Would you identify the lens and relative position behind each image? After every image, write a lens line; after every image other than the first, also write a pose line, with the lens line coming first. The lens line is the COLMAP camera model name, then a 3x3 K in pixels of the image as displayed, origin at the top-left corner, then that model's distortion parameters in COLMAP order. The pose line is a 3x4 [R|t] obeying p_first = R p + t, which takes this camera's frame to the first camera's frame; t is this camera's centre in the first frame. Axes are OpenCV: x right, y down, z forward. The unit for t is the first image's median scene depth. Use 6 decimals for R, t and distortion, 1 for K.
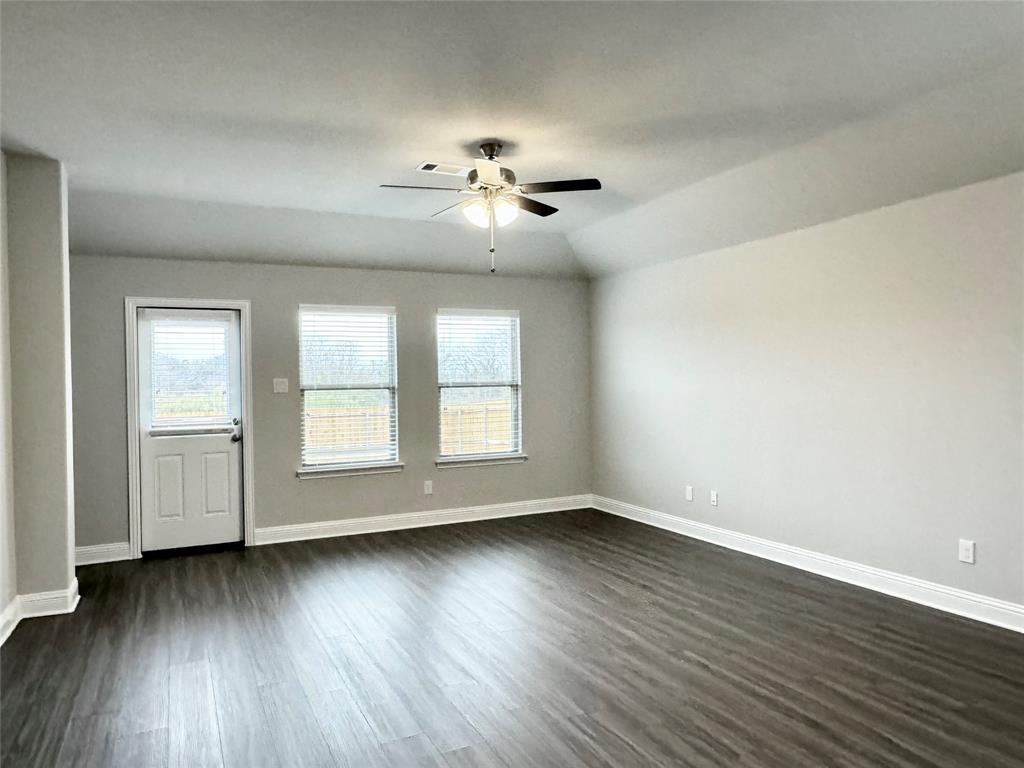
lens RADIAL K [[704.7, 0, 511.4], [0, 704.7, 380.5], [0, 0, 1]] dist [0.002168, 0.002833]
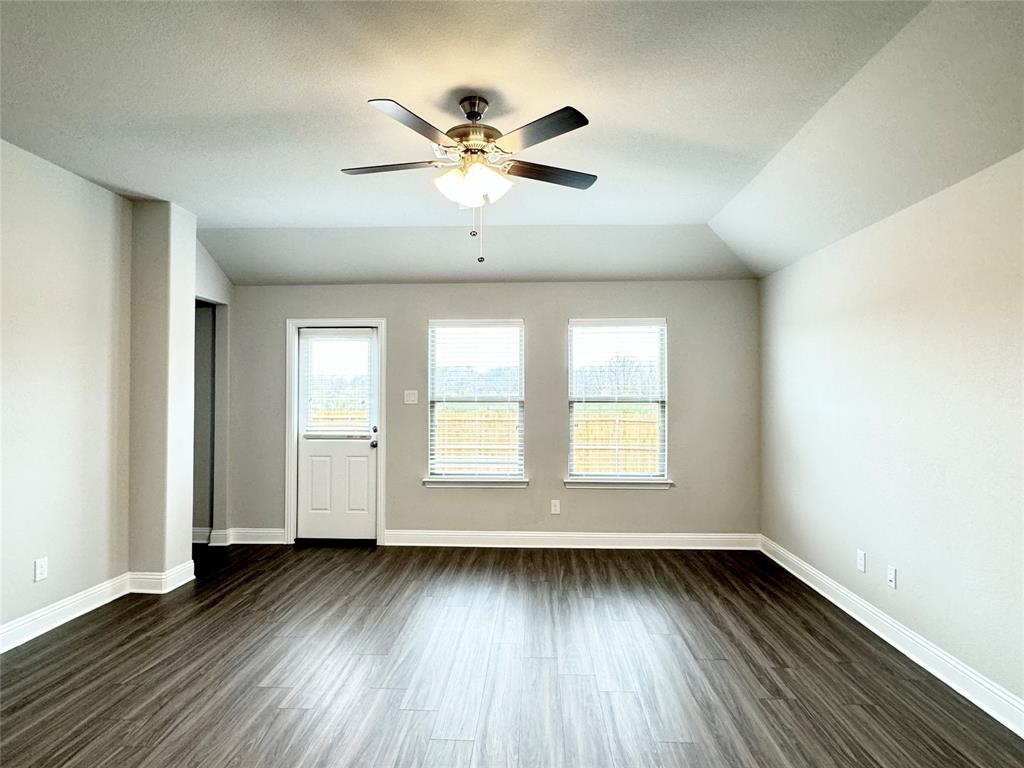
lens RADIAL K [[571.9, 0, 507.9], [0, 571.9, 383.1], [0, 0, 1]] dist [-0.006457, 0.001311]
pose [[0.877745, 0.011418, -0.478991, 0.215935], [-0.016195, 0.999852, -0.005842, -0.011702], [0.478853, 0.012885, 0.877800, 0.320591]]
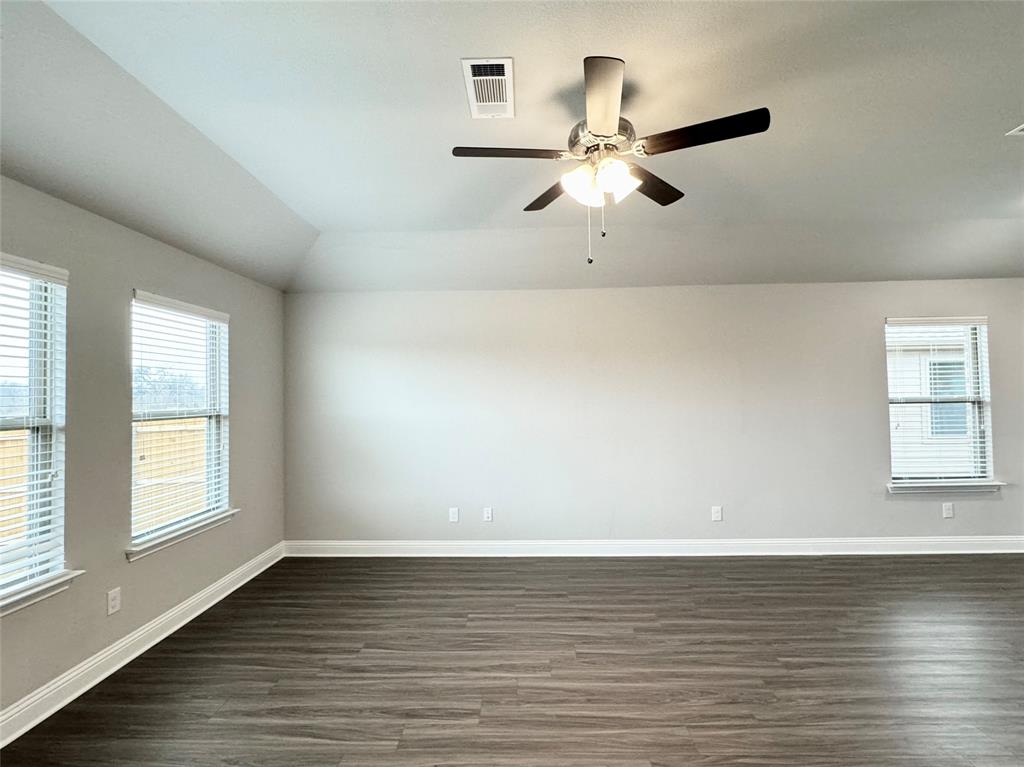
lens RADIAL K [[487.0, 0, 514.1], [0, 487.0, 384.2], [0, 0, 1]] dist [-0.000917, -0.000102]
pose [[0.461433, 0.032342, 0.886585, -0.357907], [0.006763, 0.999178, -0.039969, -0.004469], [-0.887149, 0.024439, 0.460835, 0.591293]]
